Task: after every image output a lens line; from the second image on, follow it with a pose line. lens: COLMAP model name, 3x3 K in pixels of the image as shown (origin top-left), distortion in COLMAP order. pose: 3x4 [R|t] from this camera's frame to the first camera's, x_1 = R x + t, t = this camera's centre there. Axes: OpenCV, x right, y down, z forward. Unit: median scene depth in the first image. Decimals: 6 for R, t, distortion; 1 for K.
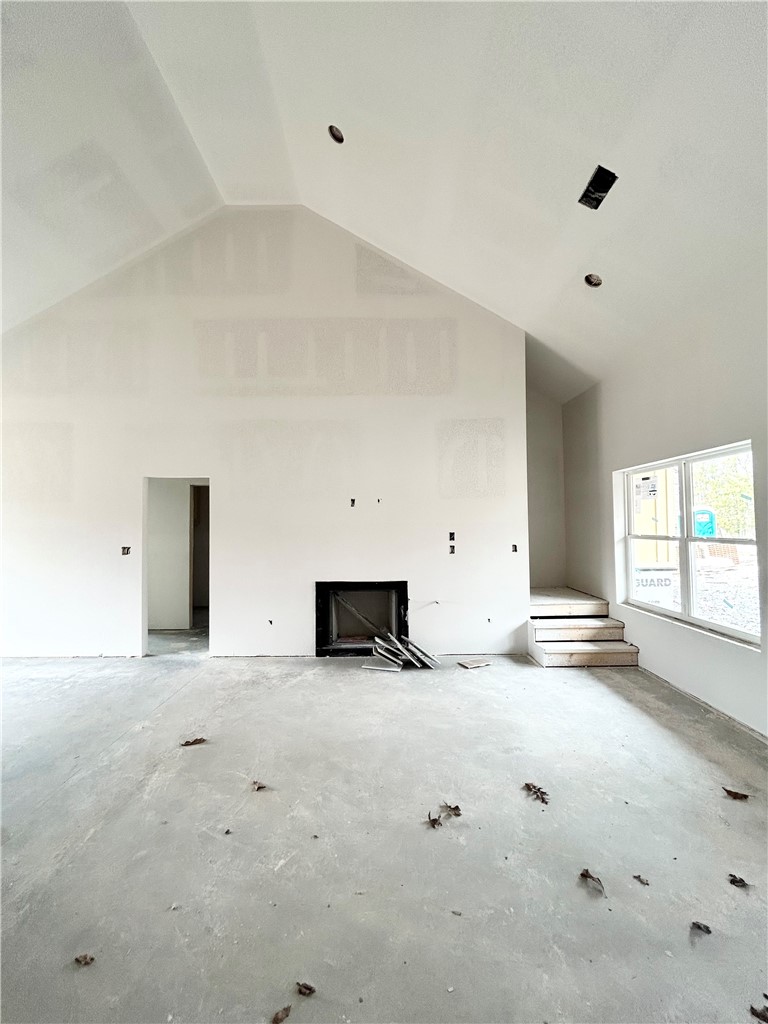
lens RADIAL K [[410.9, 0, 382.7], [0, 410.9, 513.6], [0, 0, 1]] dist [0.000769, -0.000479]
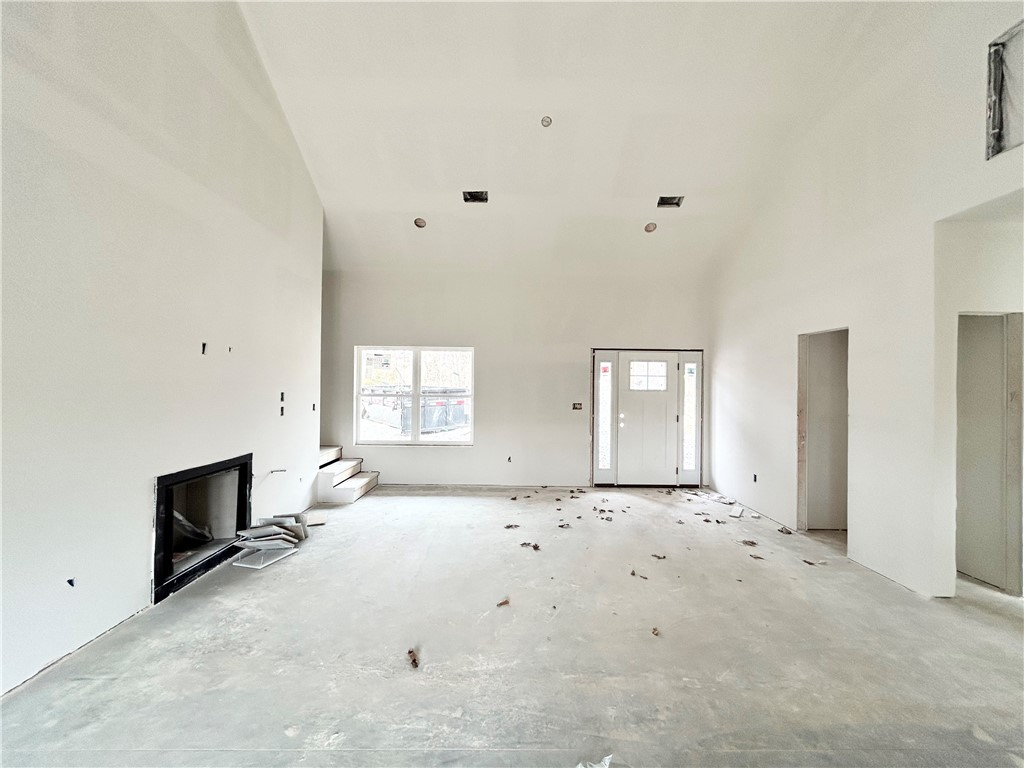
lens RADIAL K [[410.9, 0, 510.7], [0, 410.9, 385.5], [0, 0, 1]] dist [0.000769, -0.000479]
pose [[-0.009547, 0.014234, 0.999853, -0.846832], [-0.042162, 0.999004, -0.014625, 0.025284], [-0.999065, -0.042295, -0.008937, 0.568119]]
